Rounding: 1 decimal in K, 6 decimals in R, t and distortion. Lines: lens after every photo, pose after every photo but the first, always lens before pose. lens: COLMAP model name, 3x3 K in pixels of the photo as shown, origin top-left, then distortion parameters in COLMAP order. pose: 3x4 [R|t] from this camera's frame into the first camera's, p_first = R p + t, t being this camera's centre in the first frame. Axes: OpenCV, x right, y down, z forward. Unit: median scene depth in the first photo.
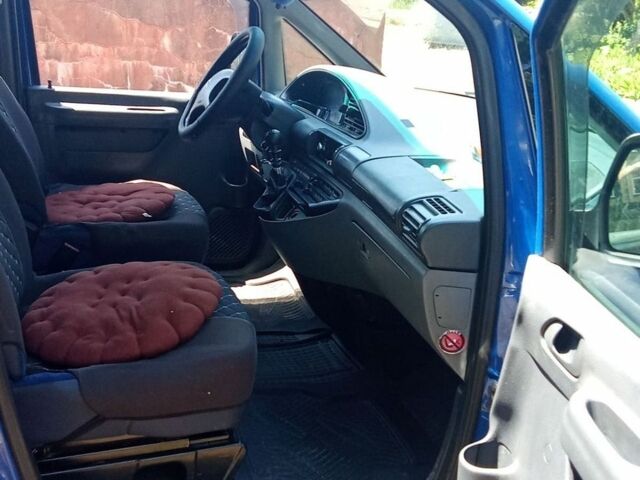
lens RADIAL K [[450.0, 0, 320.0], [0, 450.0, 240.0], [0, 0, 1]] dist [0.009241, 0.001620]
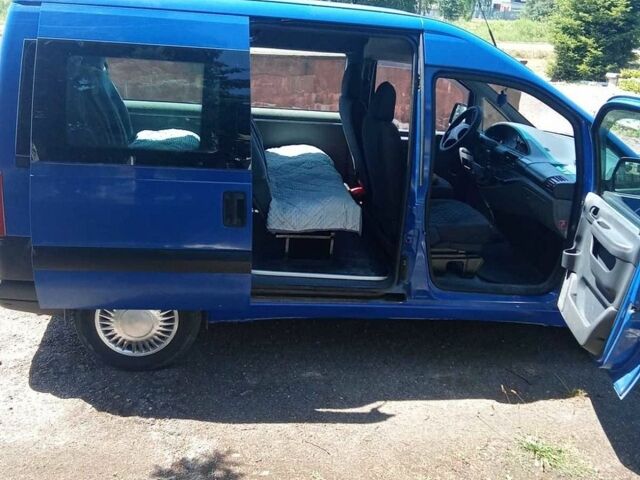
lens RADIAL K [[491.0, 0, 320.0], [0, 491.0, 240.0], [0, 0, 1]] dist [-0.006962, -0.006473]
pose [[0.983409, 0.062170, -0.170417, -0.639064], [-0.068783, 0.997080, -0.033174, 0.483148], [0.167857, 0.044346, 0.984813, -2.163121]]
